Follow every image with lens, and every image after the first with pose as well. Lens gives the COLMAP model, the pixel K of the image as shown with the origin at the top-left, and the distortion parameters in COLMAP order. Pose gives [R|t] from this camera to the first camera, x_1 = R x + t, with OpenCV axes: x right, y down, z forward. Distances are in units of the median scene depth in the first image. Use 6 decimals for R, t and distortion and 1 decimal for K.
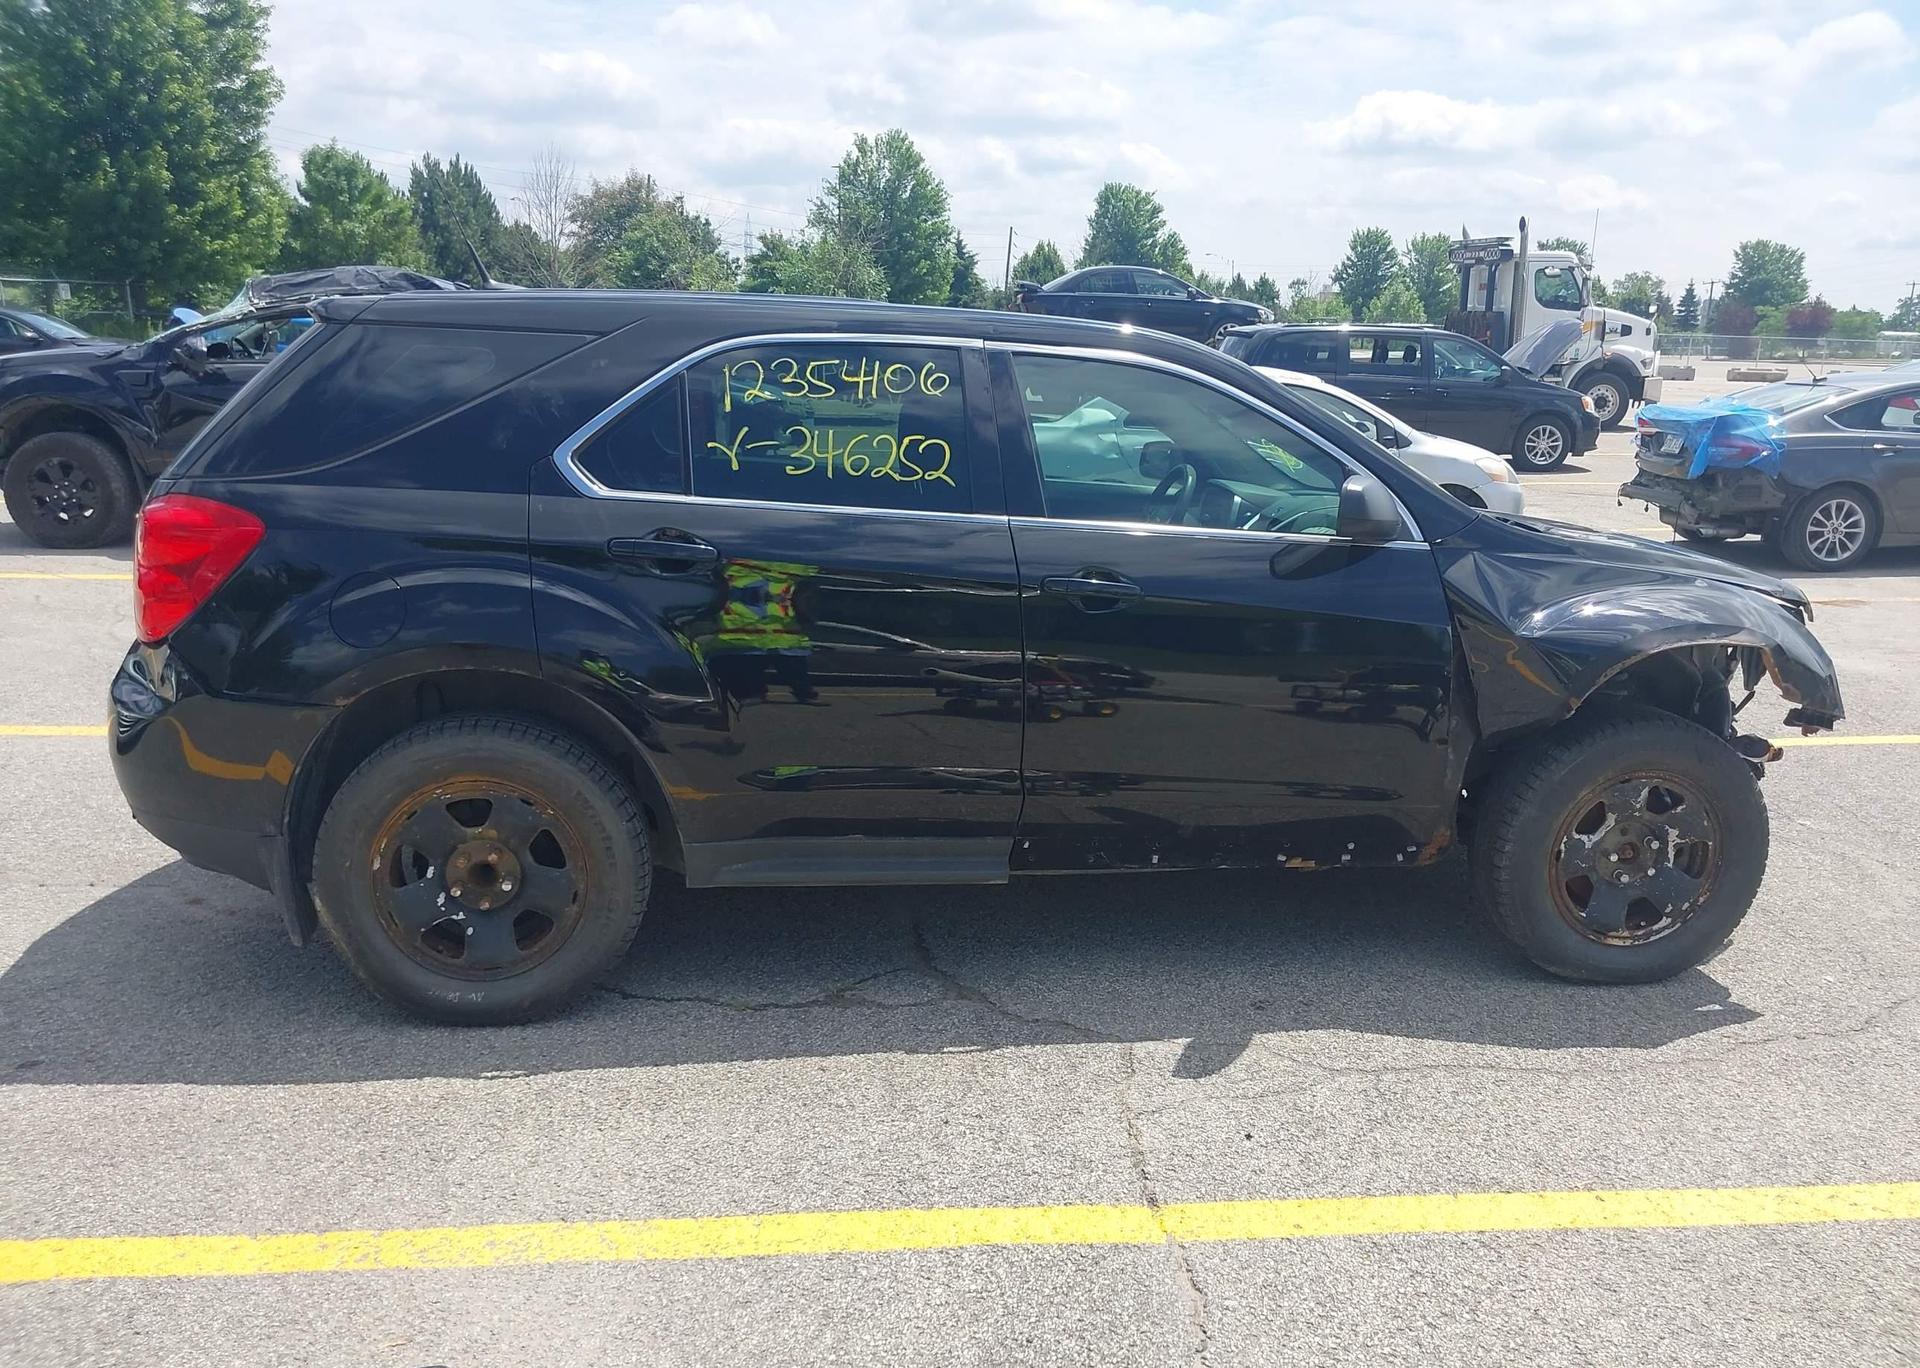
lens RADIAL K [[1483.7, 0, 994.8], [0, 1483.7, 752.3], [0, 0, 1]] dist [0.017018, -0.013421]
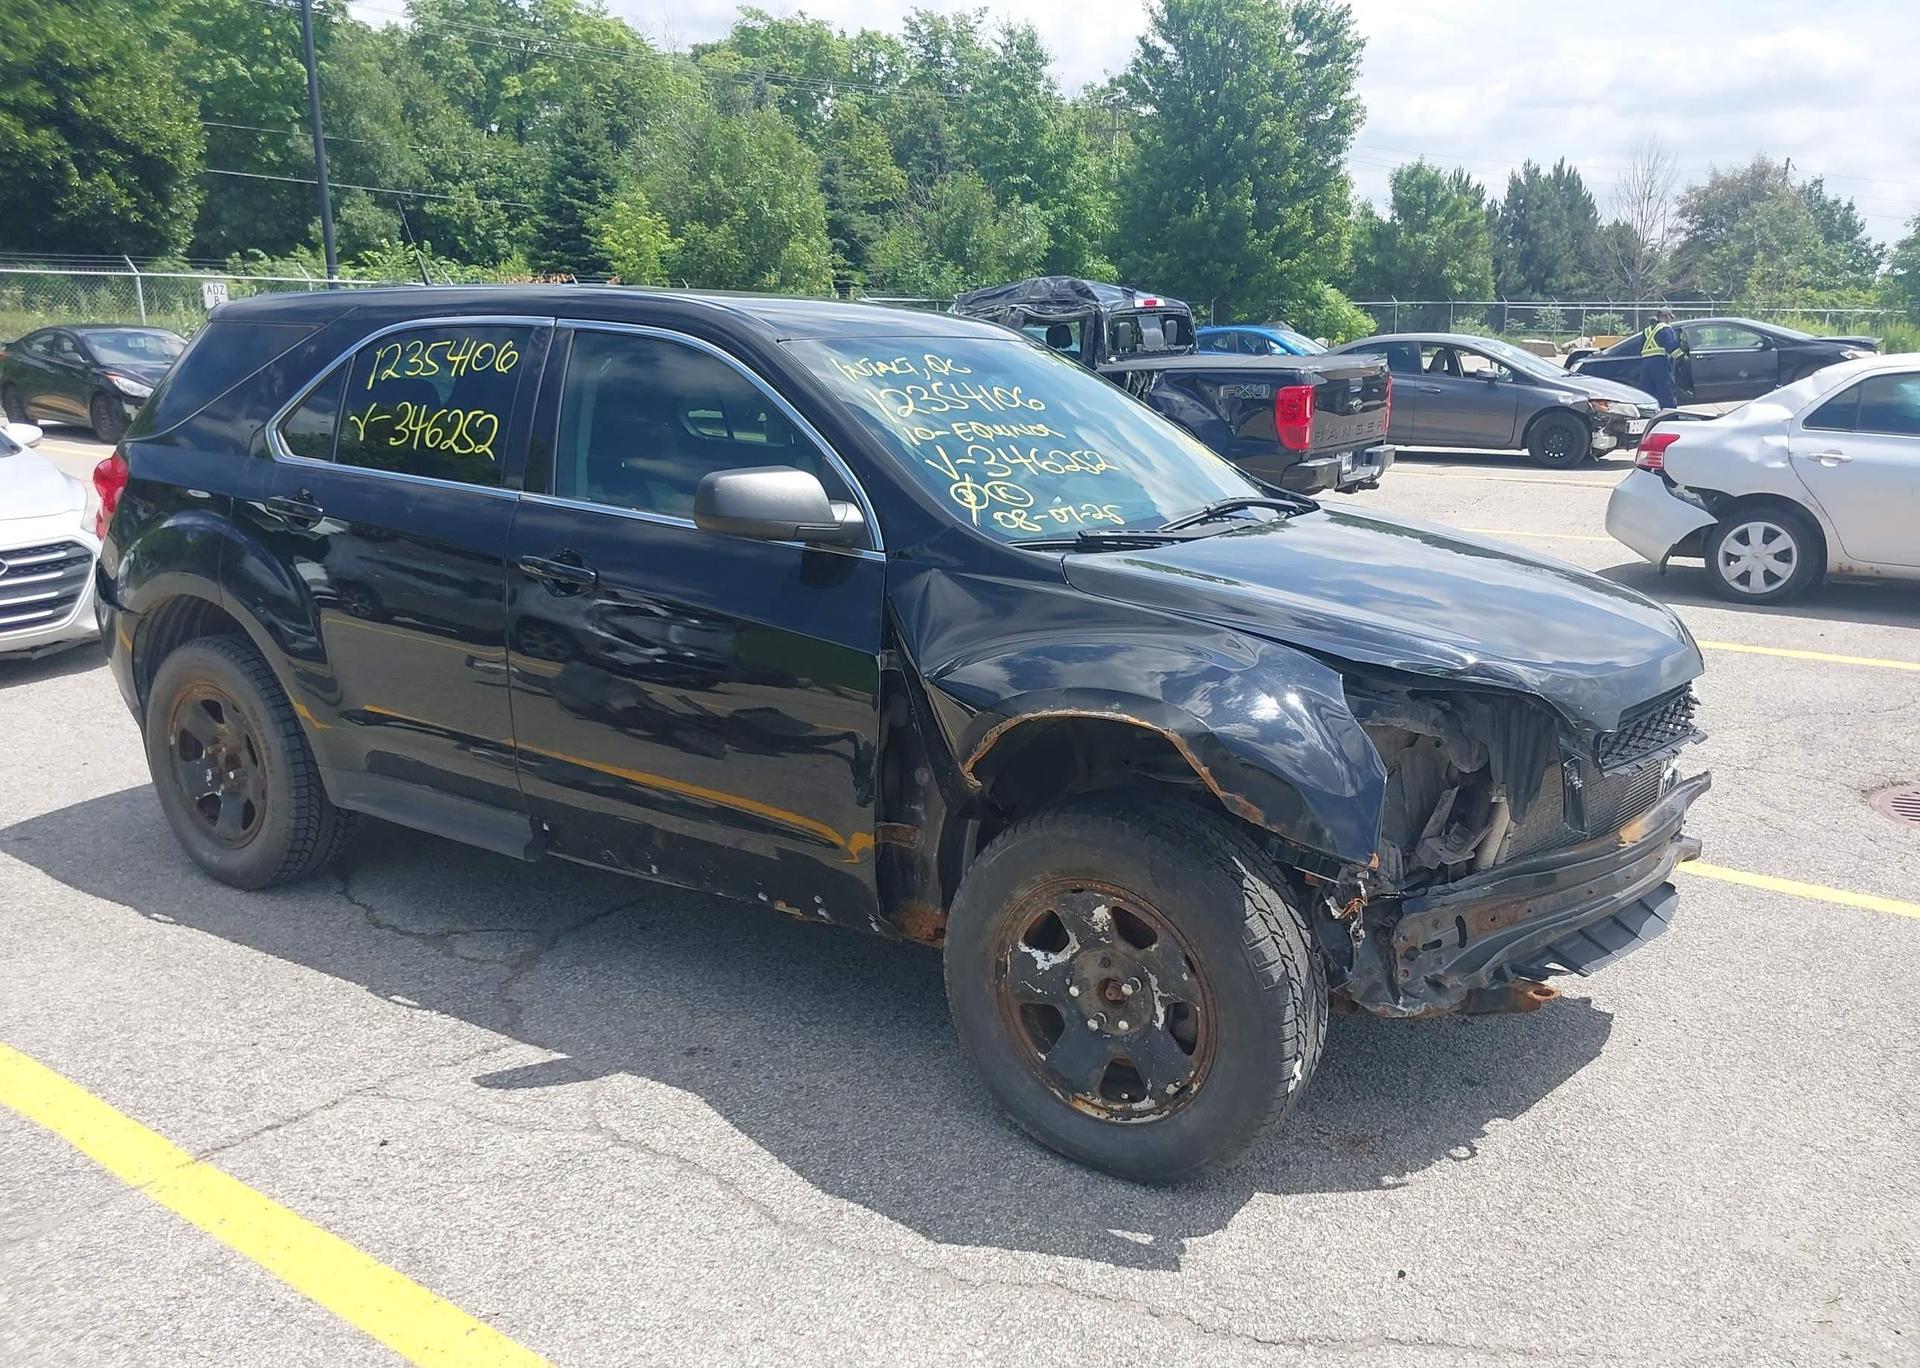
lens RADIAL K [[1506.0, 0, 969.3], [0, 1506.0, 726.5], [0, 0, 1]] dist [0.011632, -0.013925]
pose [[0.763100, 0.139017, -0.631151, 0.114631], [-0.153937, 0.987581, 0.031405, -0.010302], [0.627679, 0.073193, 0.775024, 0.052521]]
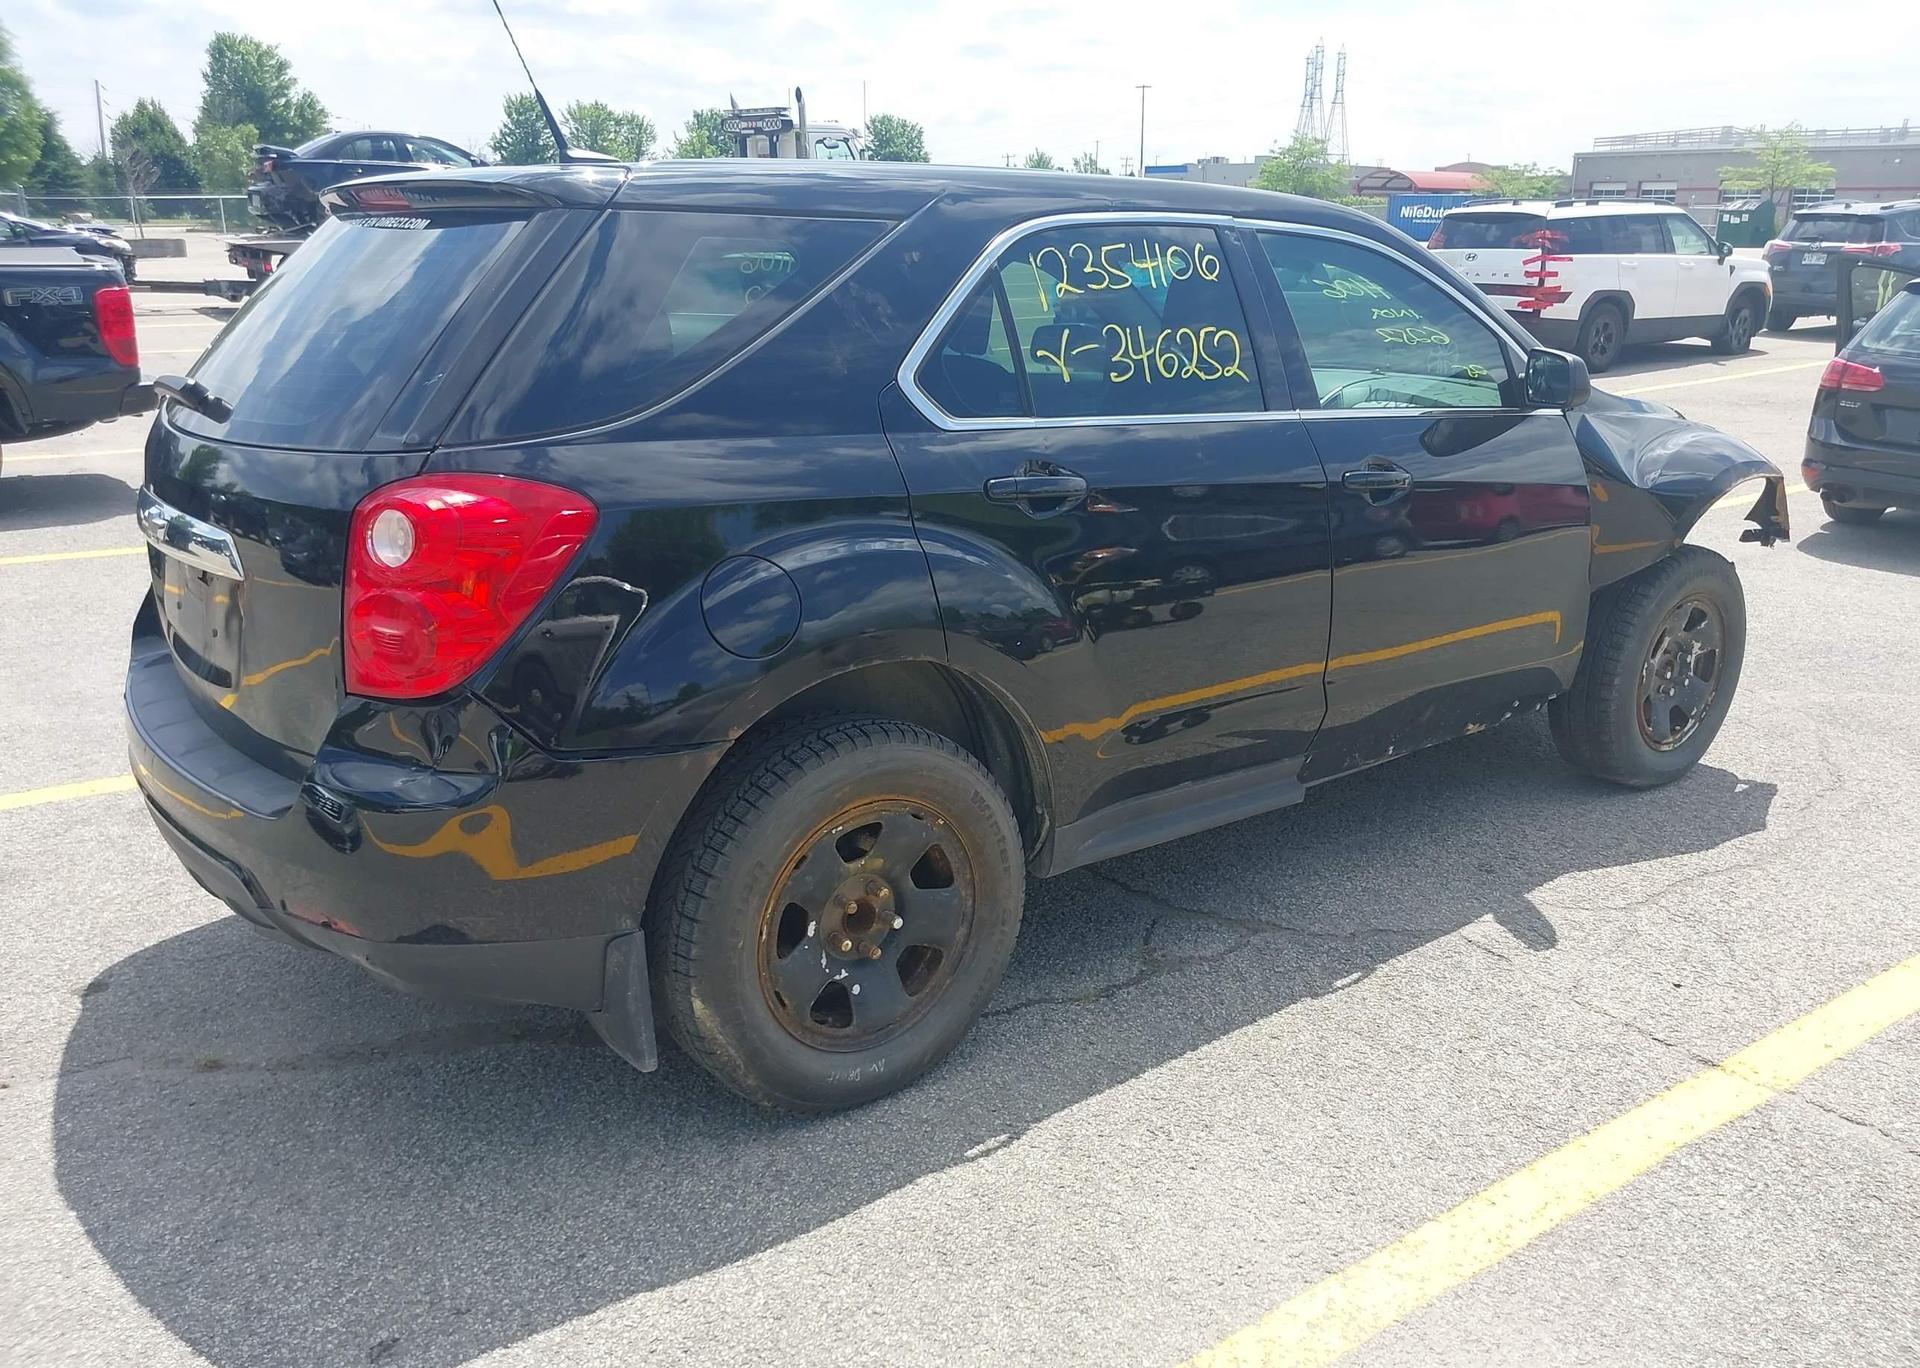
lens RADIAL K [[1483.7, 0, 994.8], [0, 1483.7, 752.3], [0, 0, 1]] dist [0.017018, -0.013421]
pose [[0.867103, -0.181720, 0.463800, -0.079205], [0.145383, 0.982868, 0.113292, -0.010443], [-0.476441, -0.030808, 0.878667, 0.034087]]
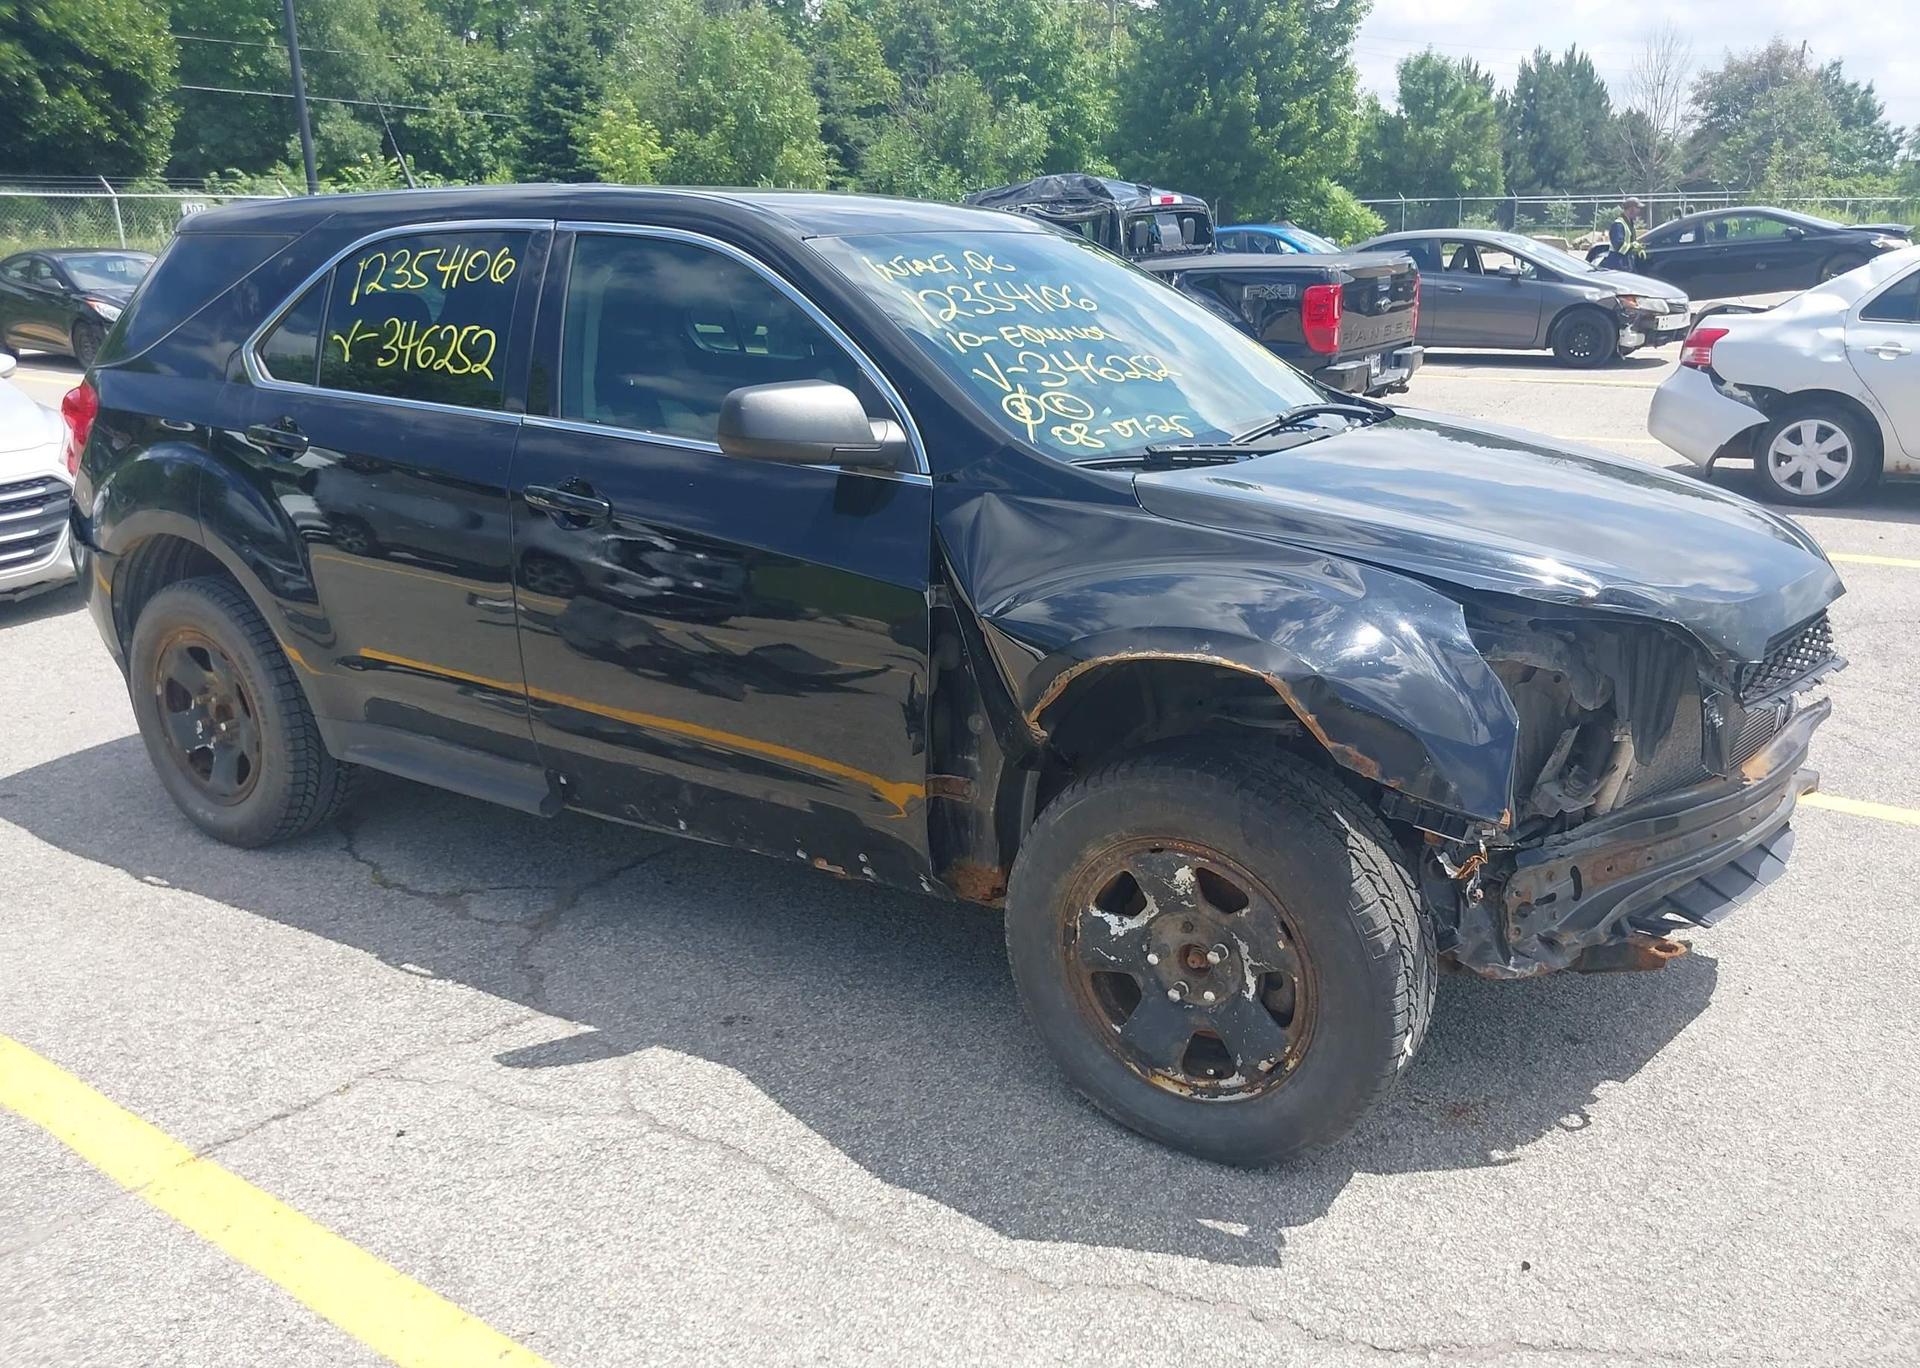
lens RADIAL K [[1512.8, 0, 967.8], [0, 1512.8, 721.9], [0, 0, 1]] dist [0.009719, -0.010293]
pose [[0.763541, 0.157360, -0.626292, 0.105312], [-0.134750, 0.987330, 0.083794, -0.011109], [0.631543, 0.020412, 0.775072, 0.057829]]
